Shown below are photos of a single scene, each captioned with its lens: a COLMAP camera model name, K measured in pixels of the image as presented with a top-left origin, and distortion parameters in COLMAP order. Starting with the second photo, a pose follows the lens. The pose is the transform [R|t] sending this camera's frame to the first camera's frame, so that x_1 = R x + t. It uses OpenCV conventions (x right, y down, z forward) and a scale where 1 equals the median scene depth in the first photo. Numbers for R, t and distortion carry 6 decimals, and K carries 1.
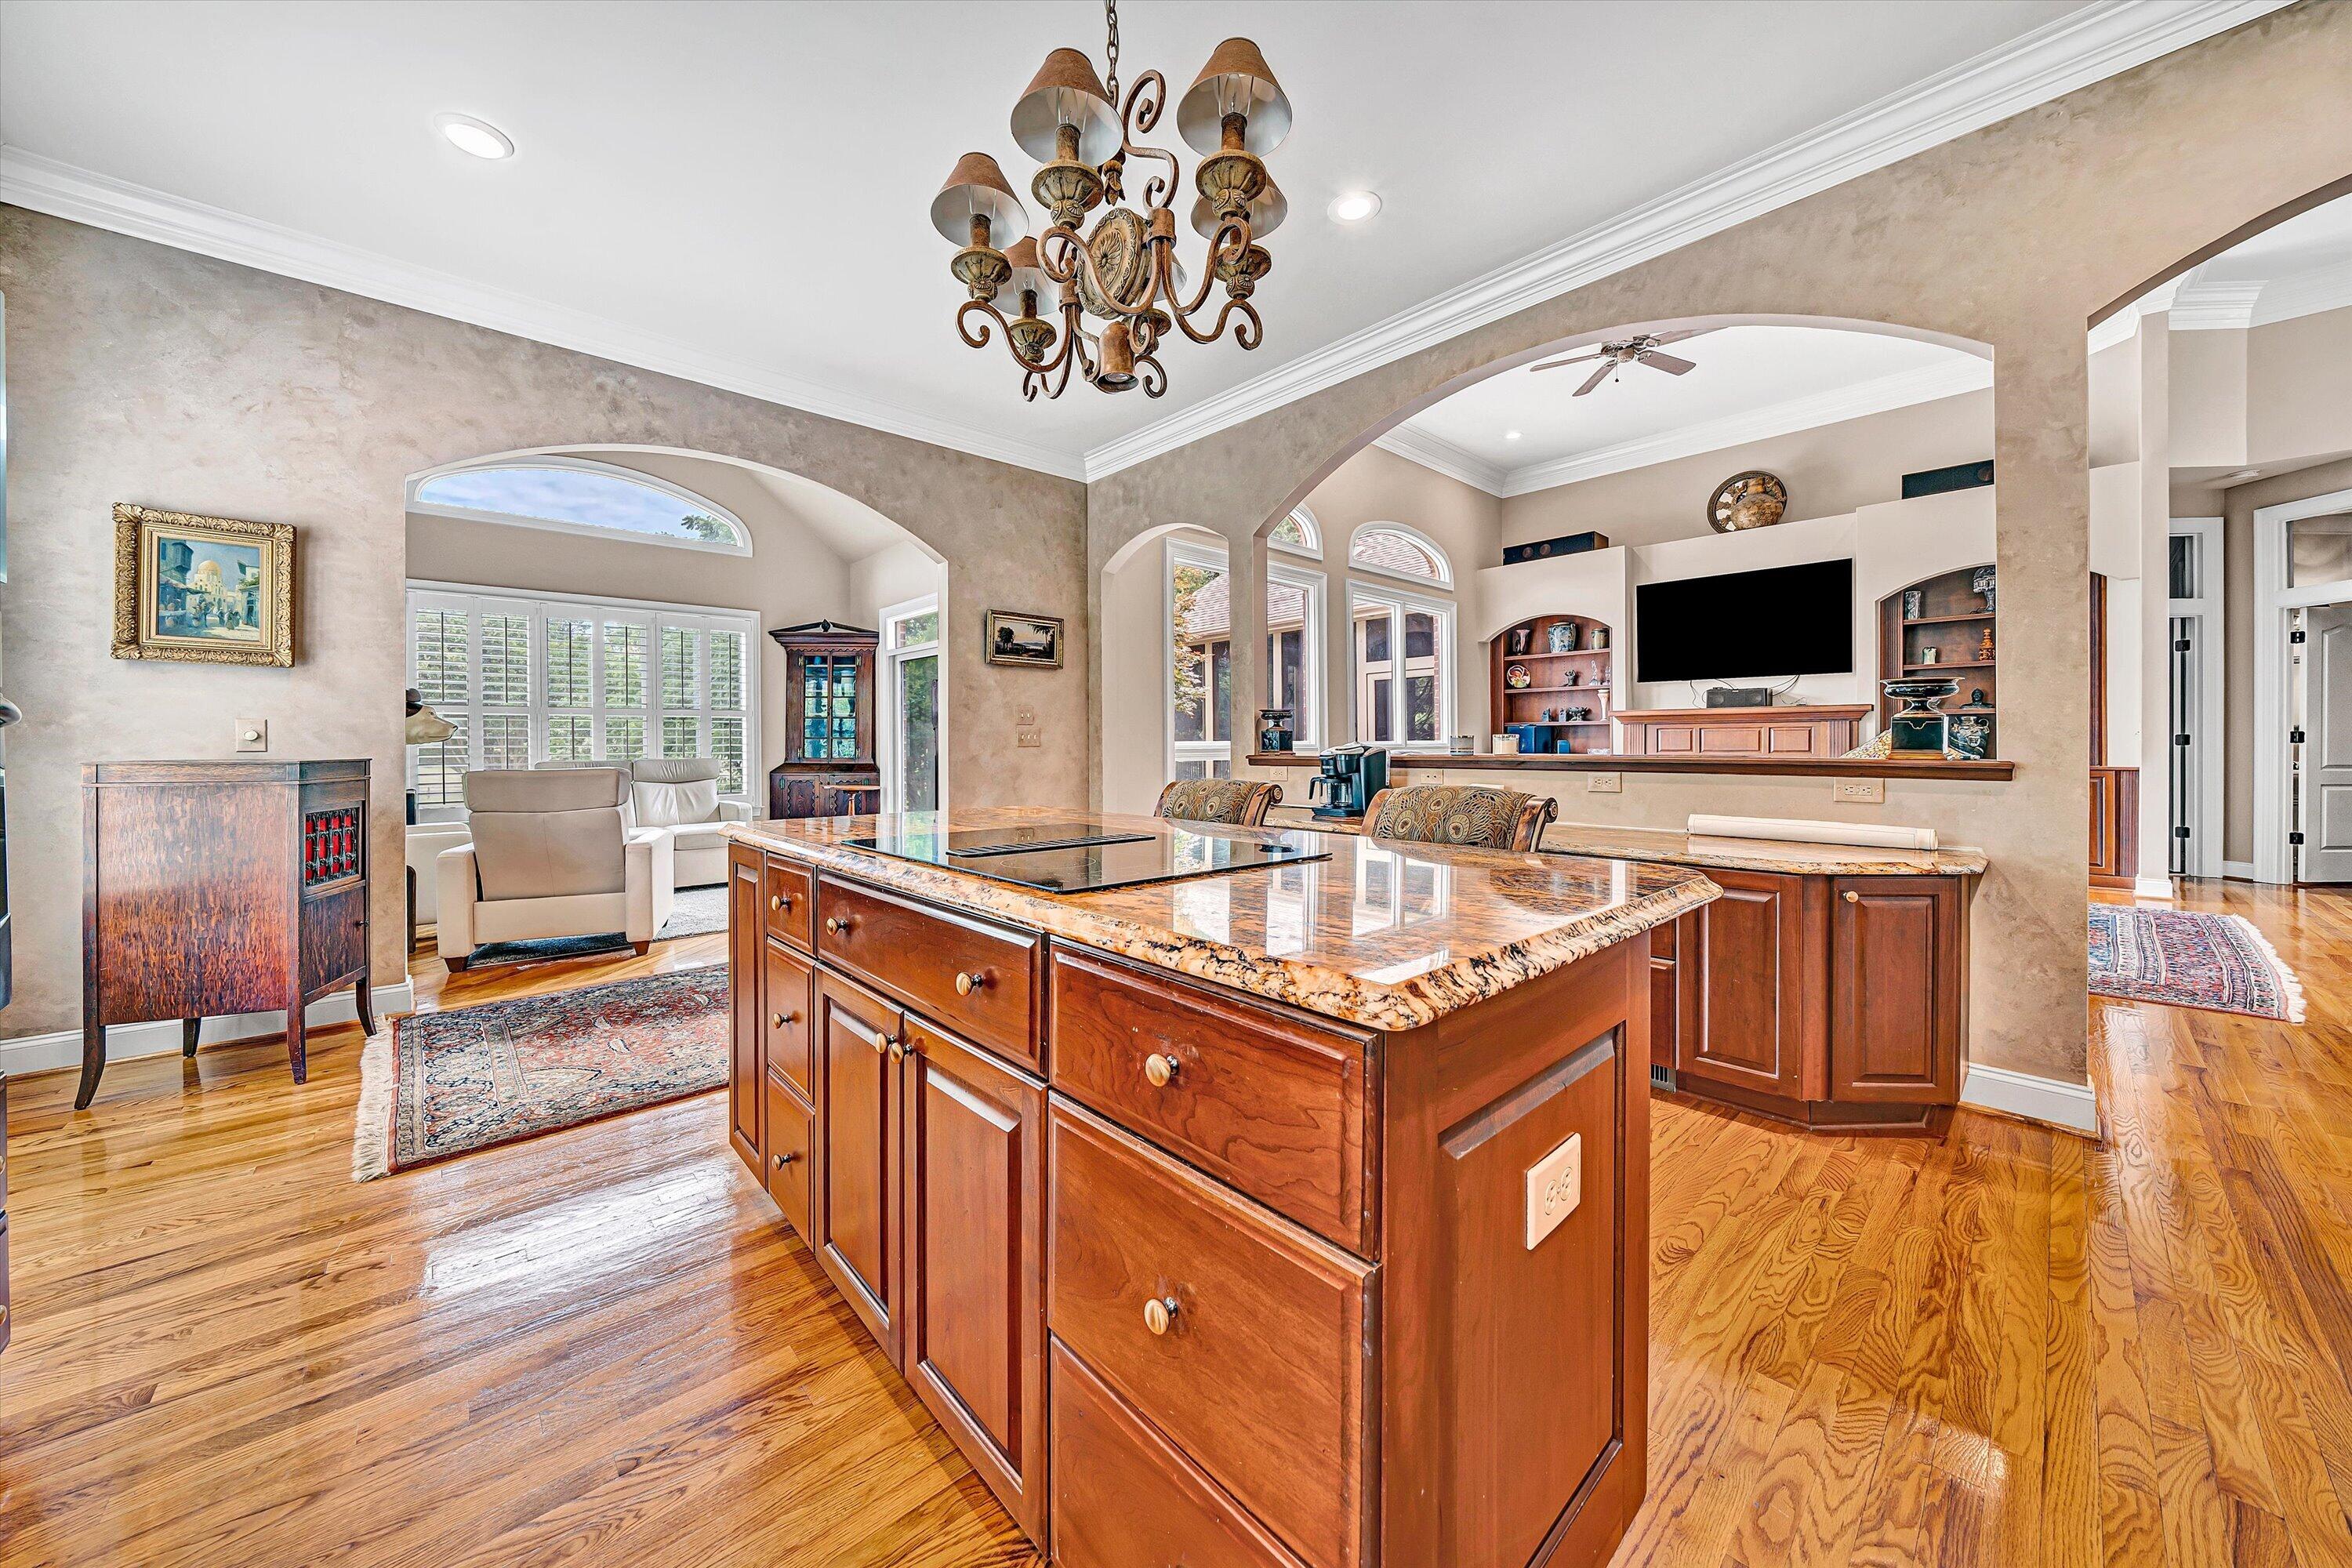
lens RADIAL K [[827.5, 0, 1126.6], [0, 827.5, 751.3], [0, 0, 1]] dist [-0.001615, -0.000035]
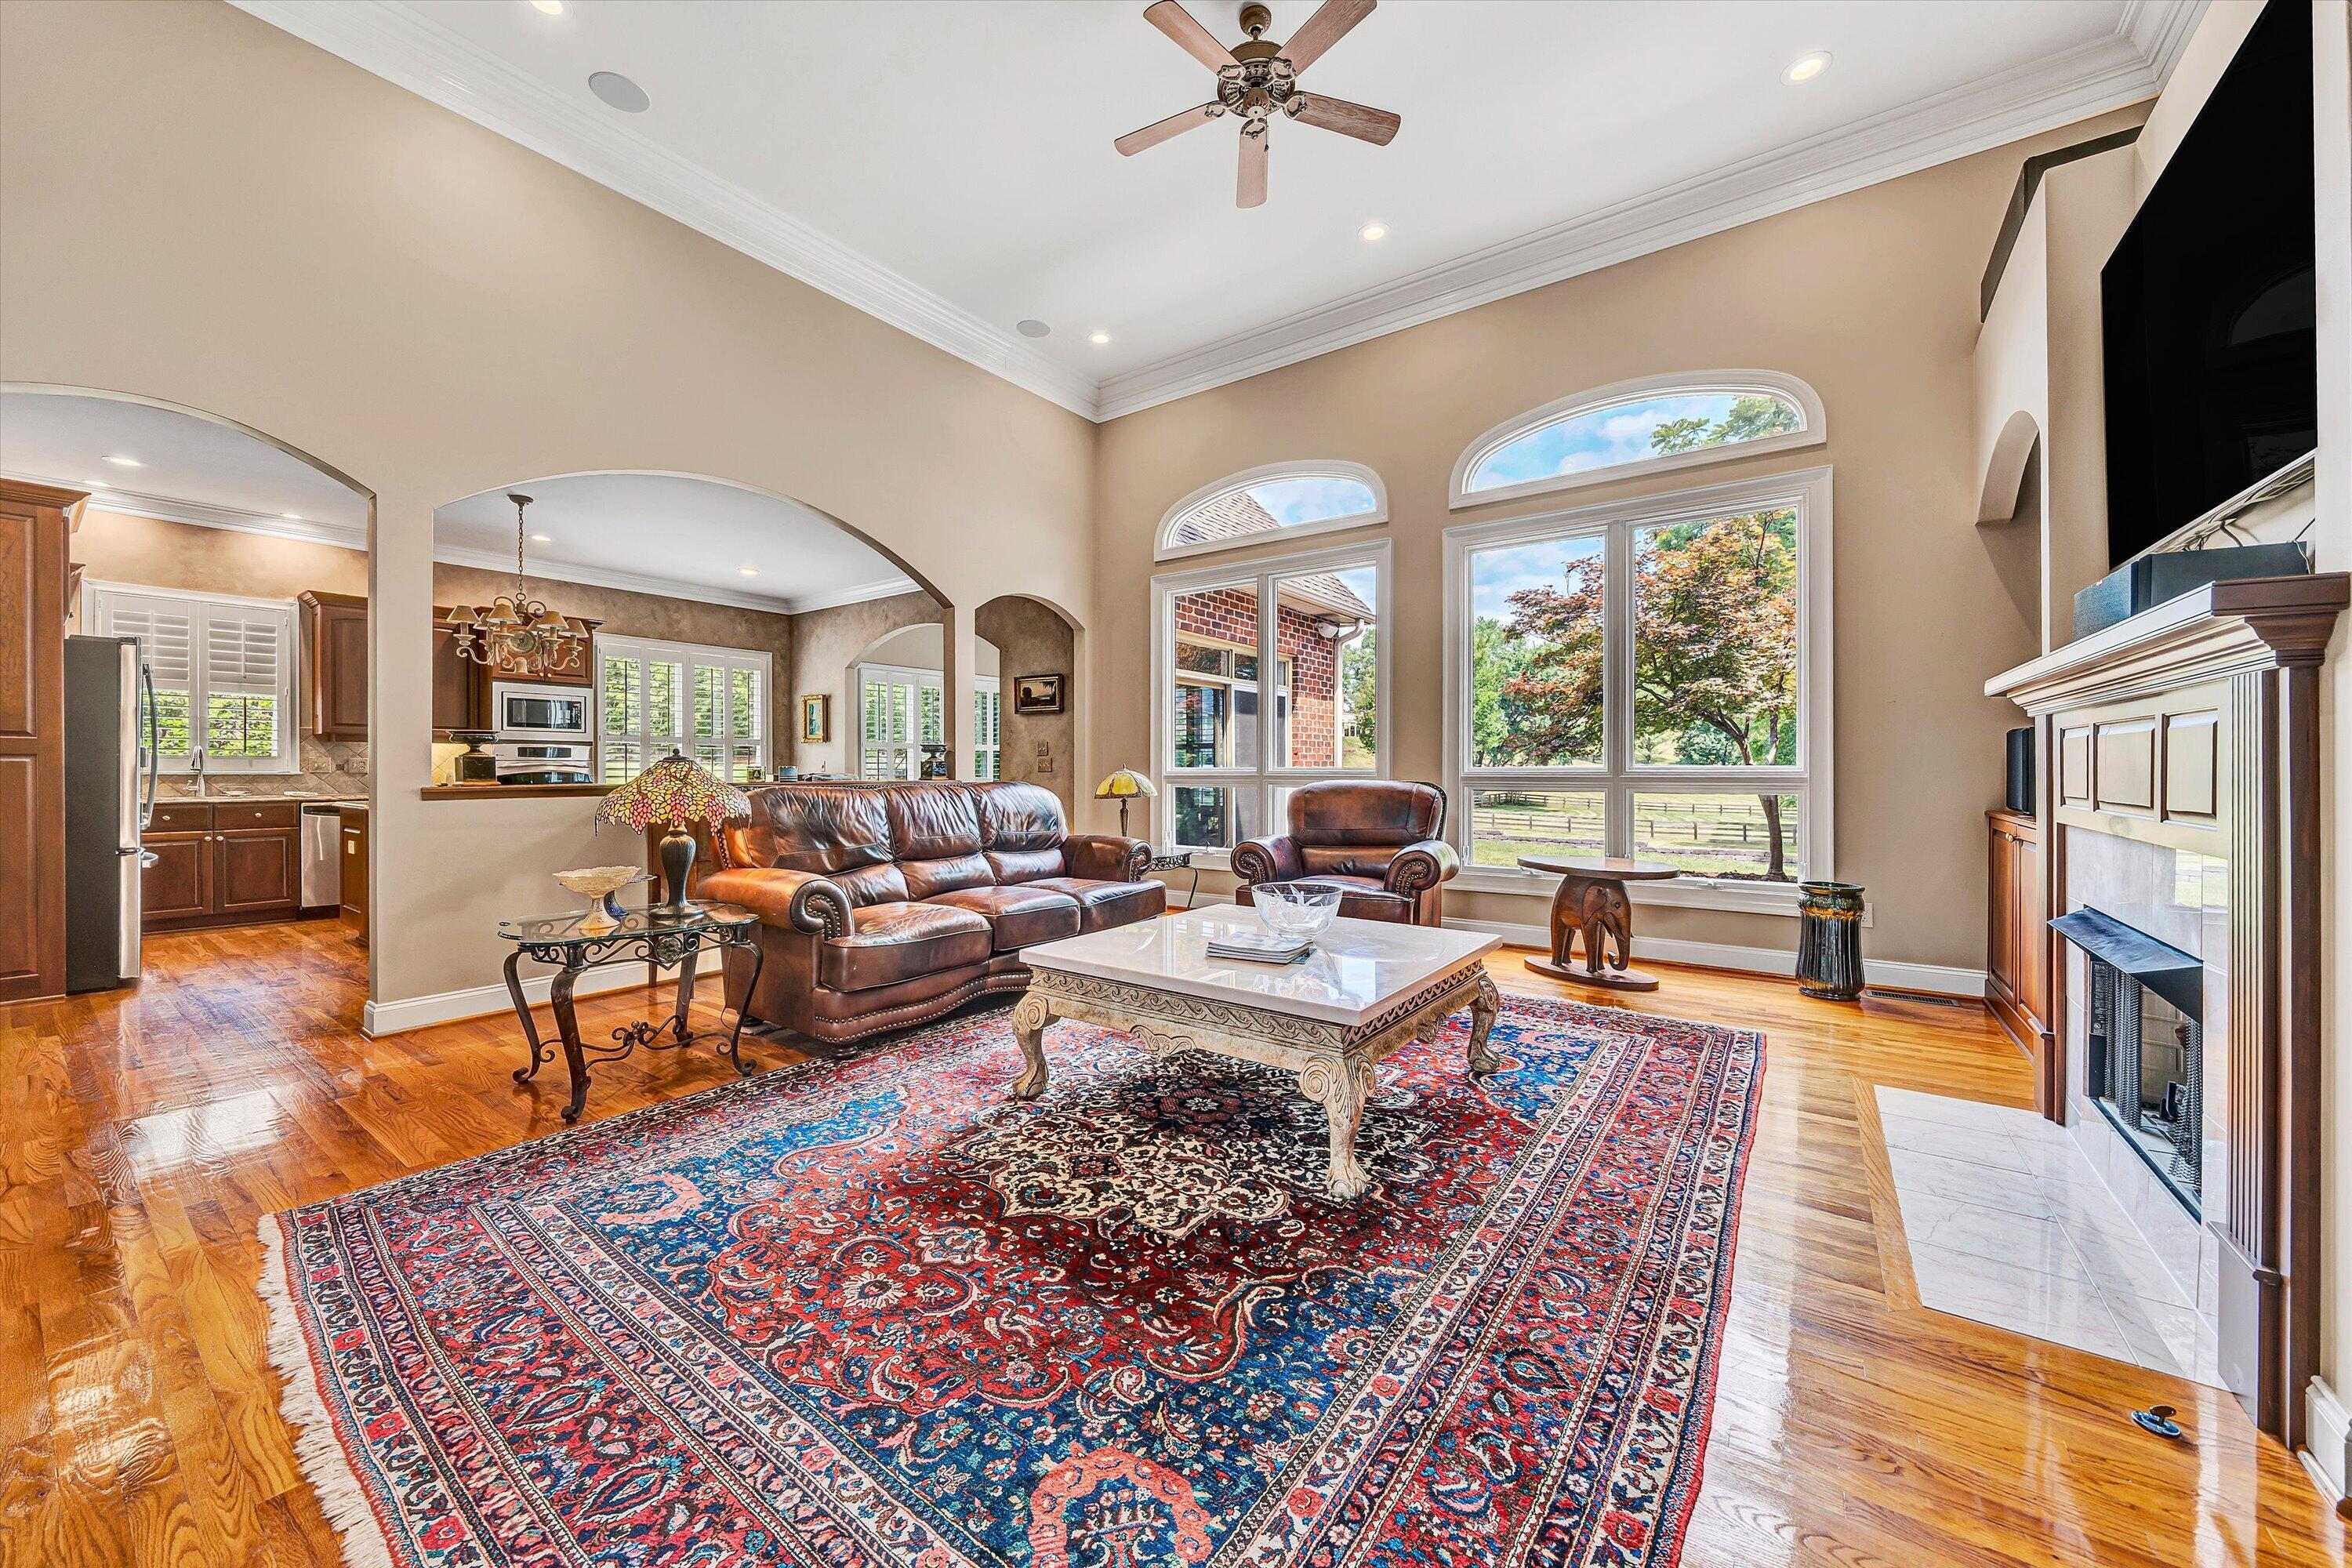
lens RADIAL K [[869.4, 0, 1189.0], [0, 869.4, 778.0], [0, 0, 1]] dist [-0.002109, -0.000039]
pose [[0.227082, 0.013344, -0.973784, 1.371259], [-0.007561, 0.999900, 0.011938, -0.014642], [0.973846, 0.004652, 0.227160, 0.940250]]
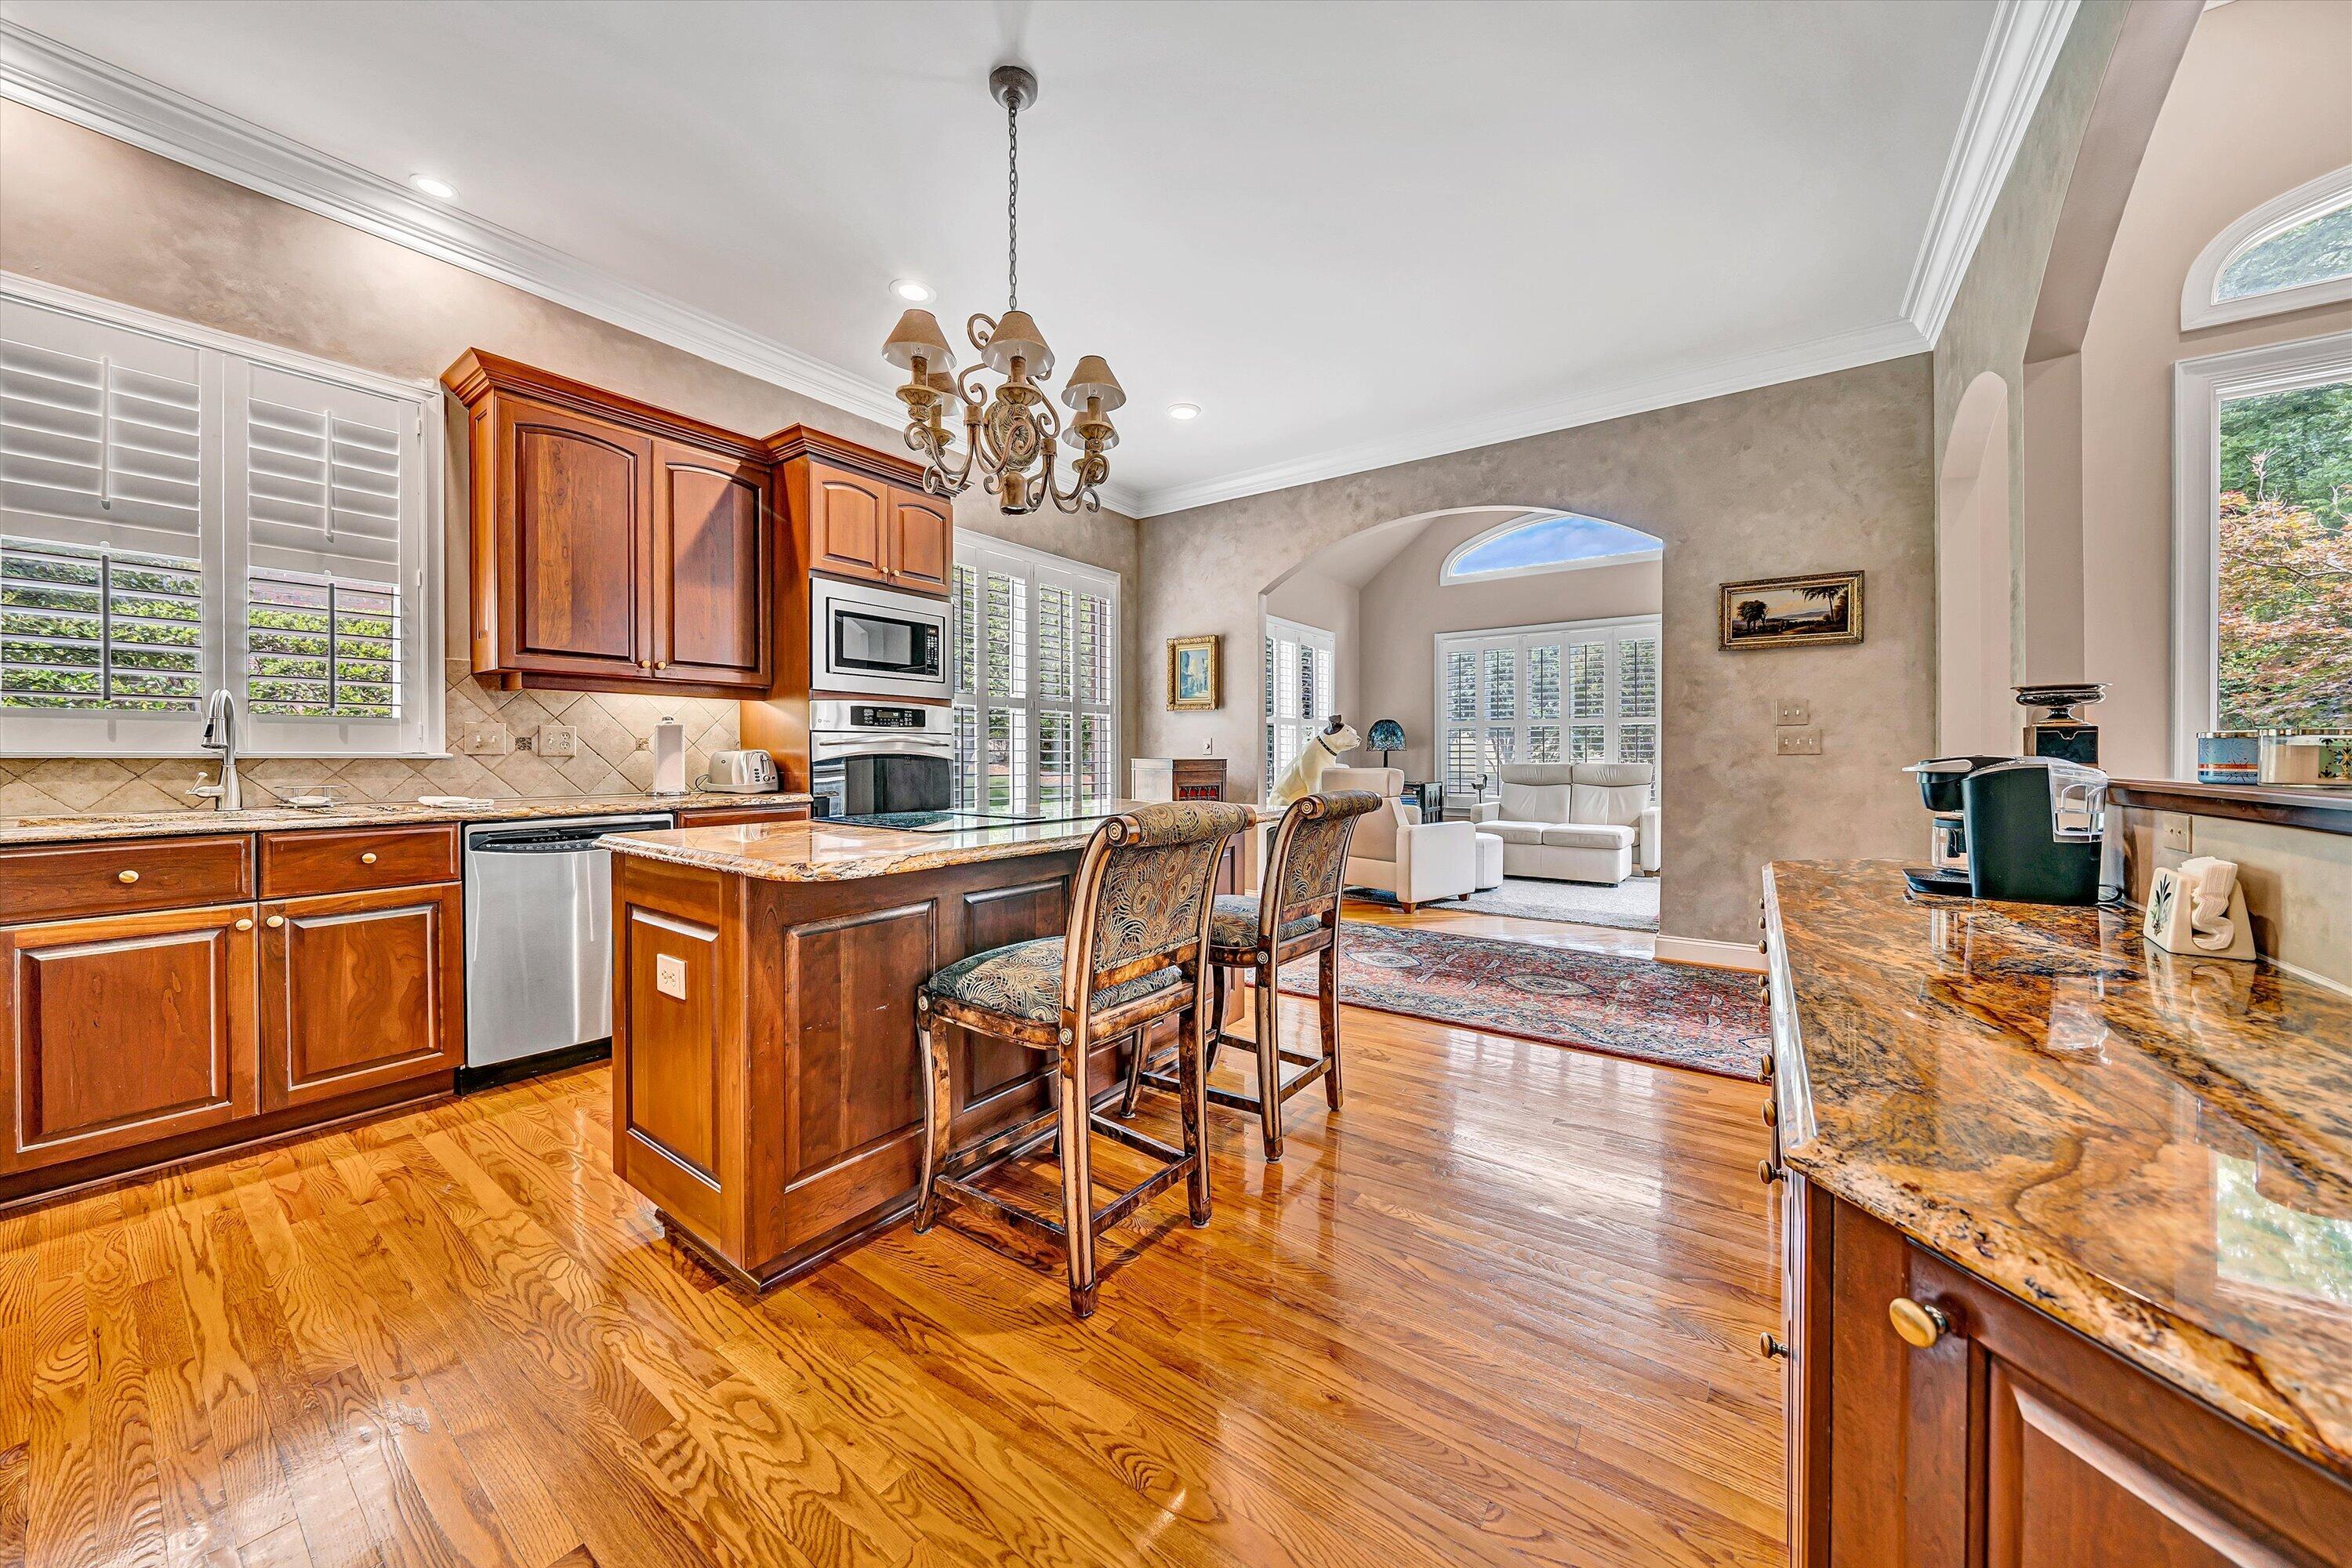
lens RADIAL K [[823.2, 0, 1202.7], [0, 823.2, 764.9], [0, 0, 1]] dist [-0.001541, 0.000034]
pose [[0.233248, 0.017479, -0.972260, 0.491199], [-0.008743, 0.999836, 0.015877, -0.003609], [0.972378, 0.004797, 0.233362, 0.321377]]
